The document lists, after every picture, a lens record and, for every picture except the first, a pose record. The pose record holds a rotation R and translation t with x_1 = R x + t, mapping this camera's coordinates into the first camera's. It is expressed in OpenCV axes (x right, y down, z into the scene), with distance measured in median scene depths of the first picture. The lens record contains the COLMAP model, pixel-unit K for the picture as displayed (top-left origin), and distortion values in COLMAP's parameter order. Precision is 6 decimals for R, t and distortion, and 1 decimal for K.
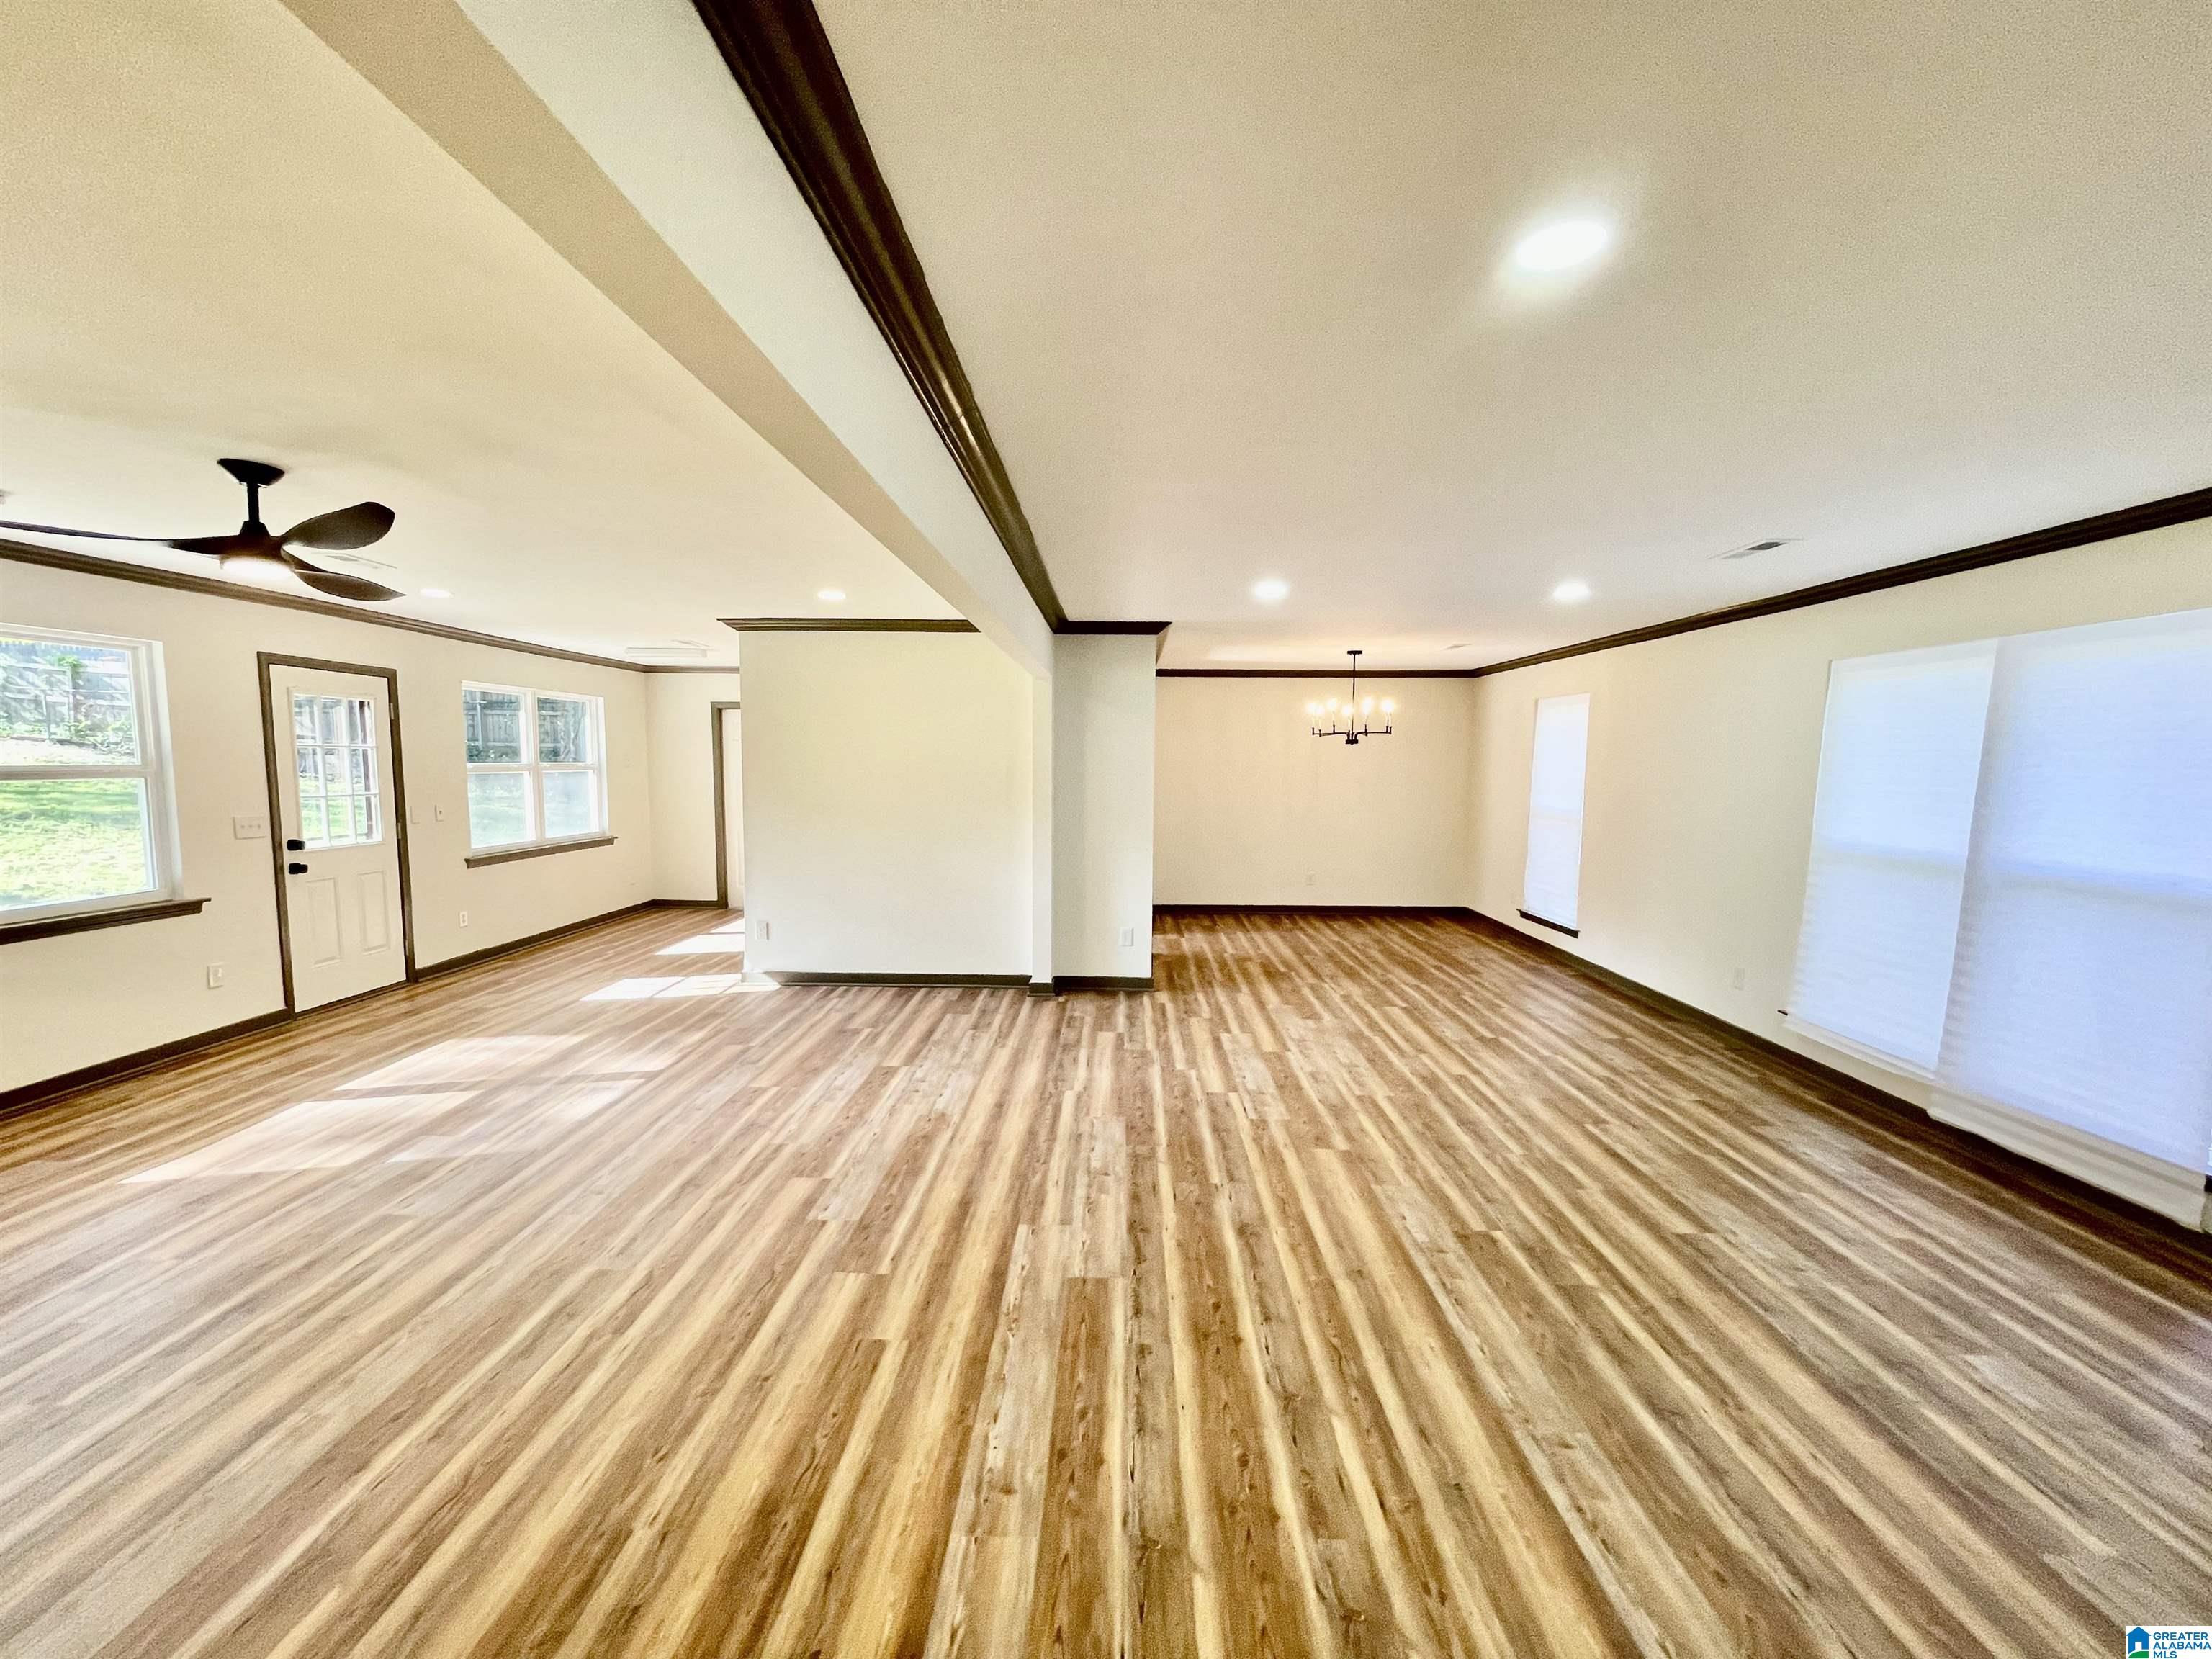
lens RADIAL K [[896.1, 0, 1104.9], [0, 896.1, 835.9], [0, 0, 1]] dist [0.002577, -0.001005]
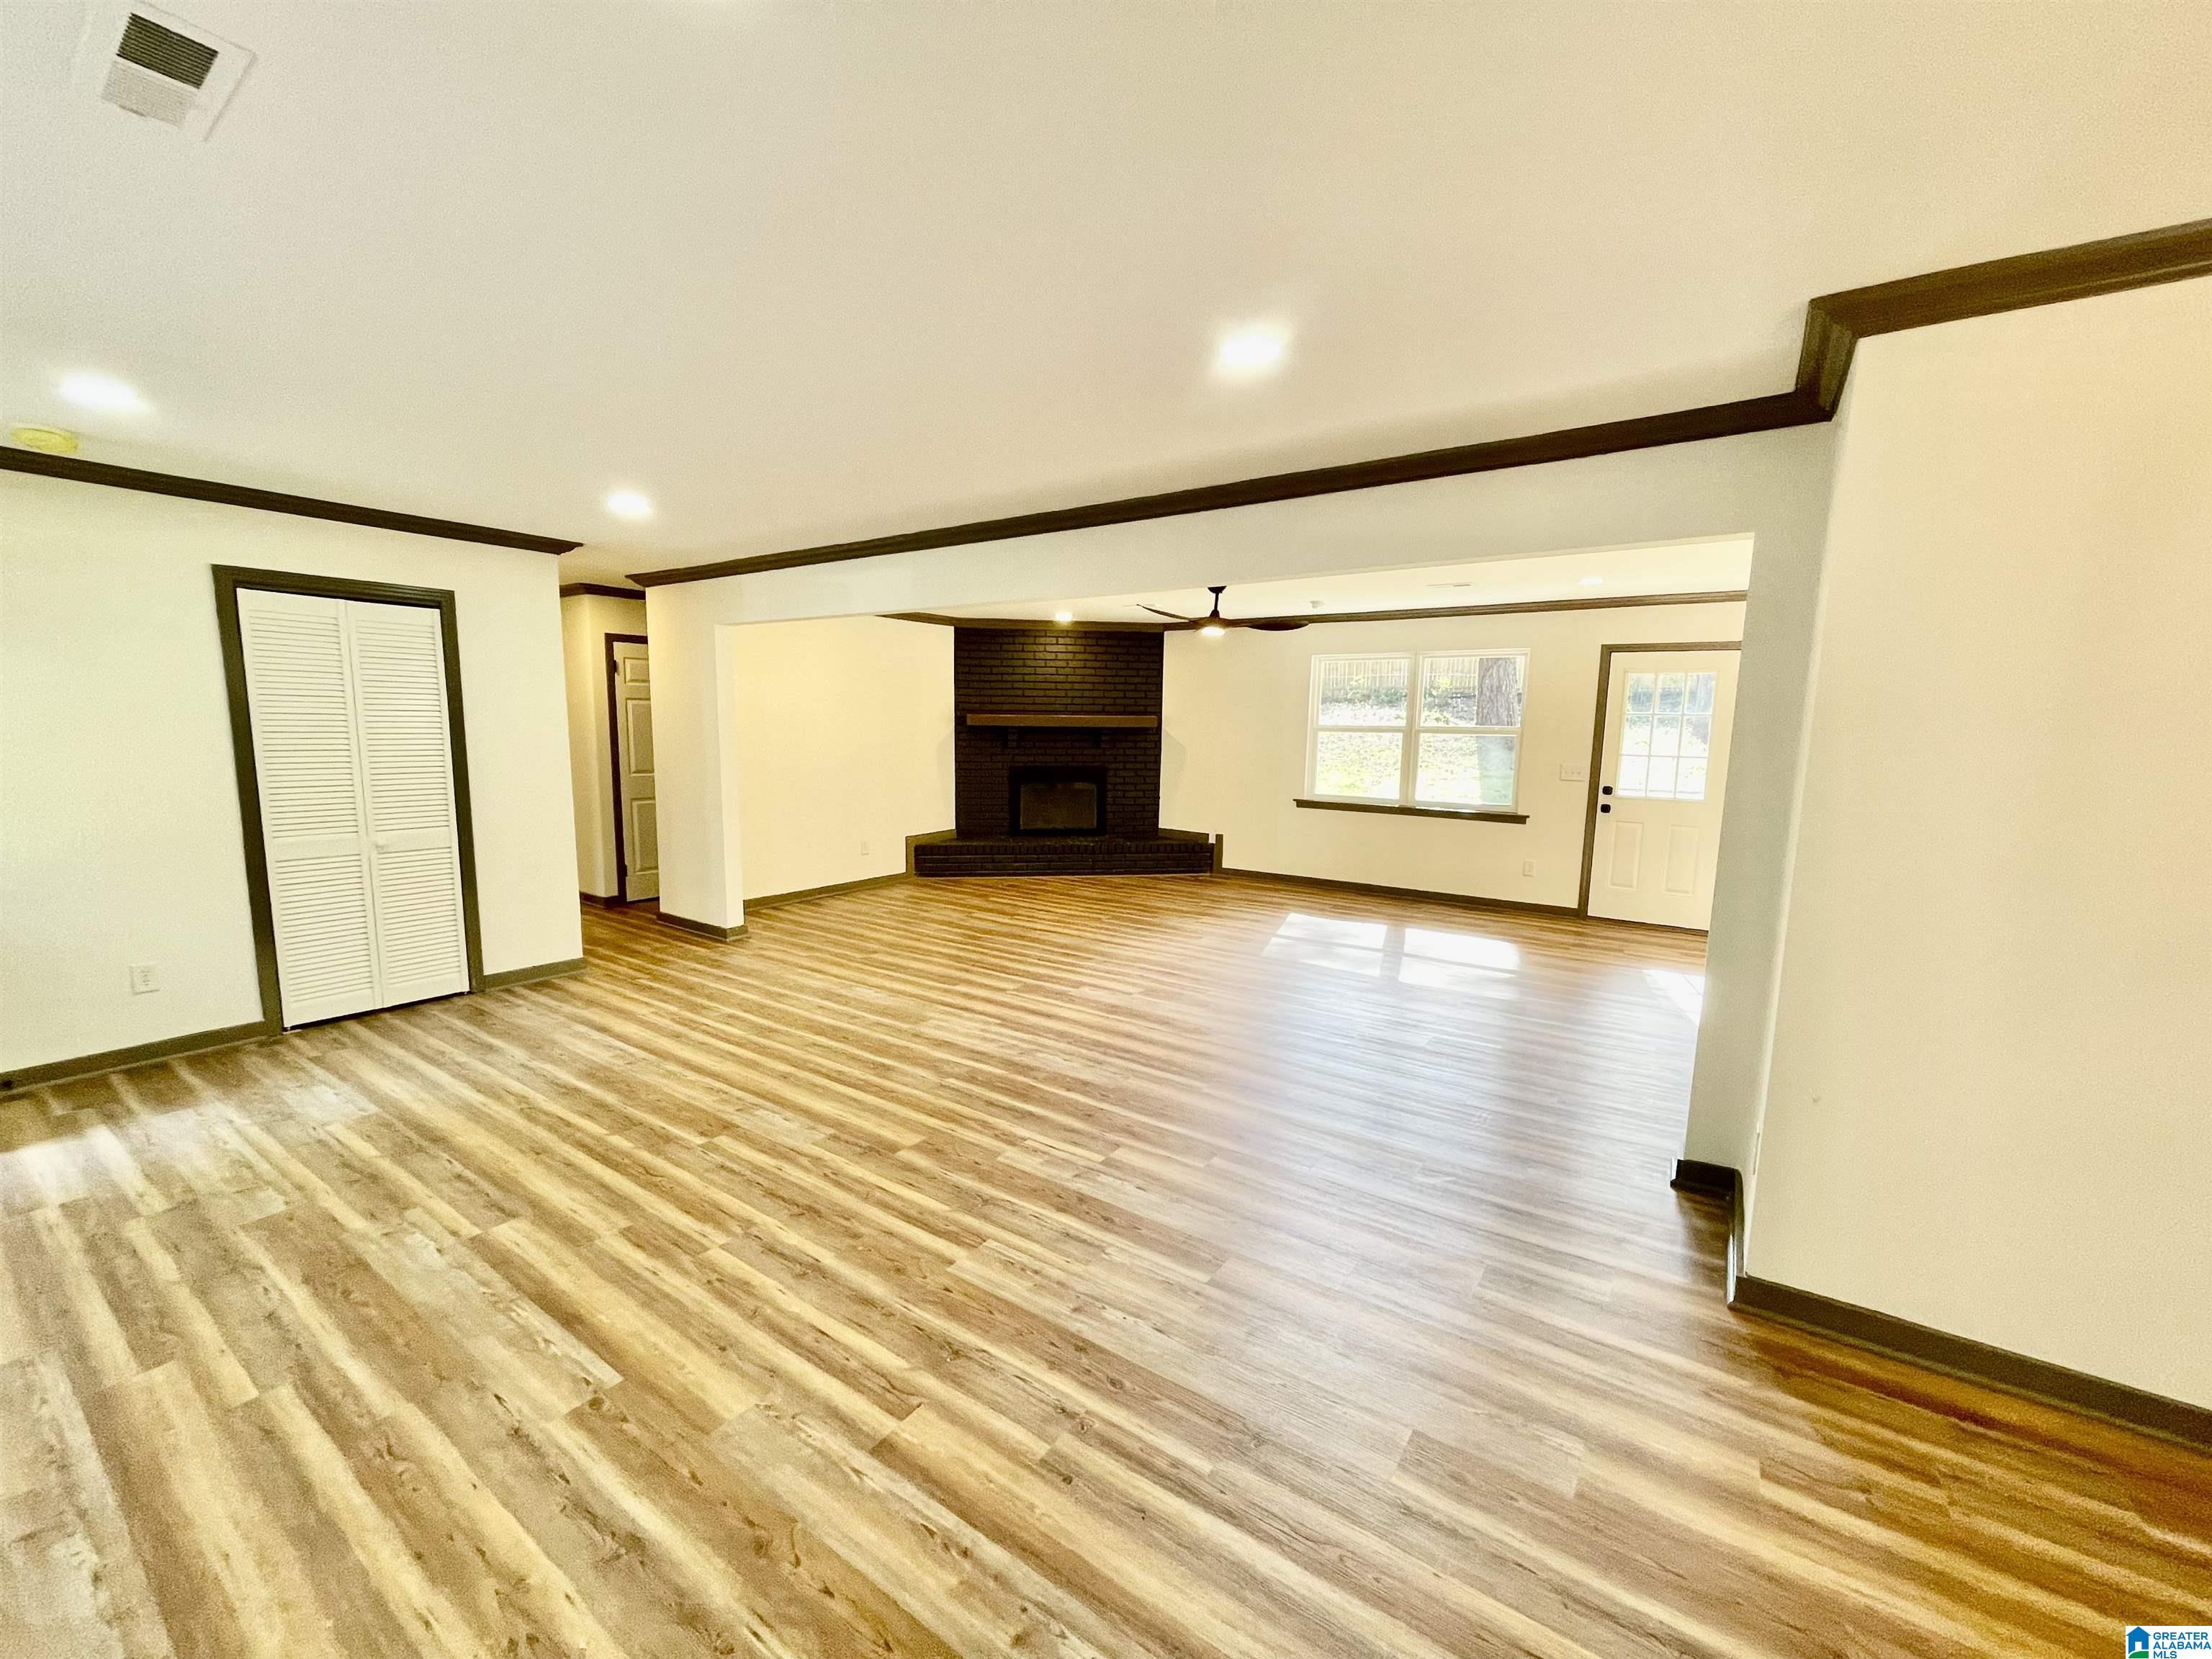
lens RADIAL K [[896.1, 0, 1103.9], [0, 896.1, 835.7], [0, 0, 1]] dist [0.002577, -0.001005]
pose [[-0.555022, 0.090725, -0.826873, 0.810104], [-0.092230, 0.981194, 0.169565, -0.107963], [0.826707, 0.170374, -0.536217, 1.512235]]
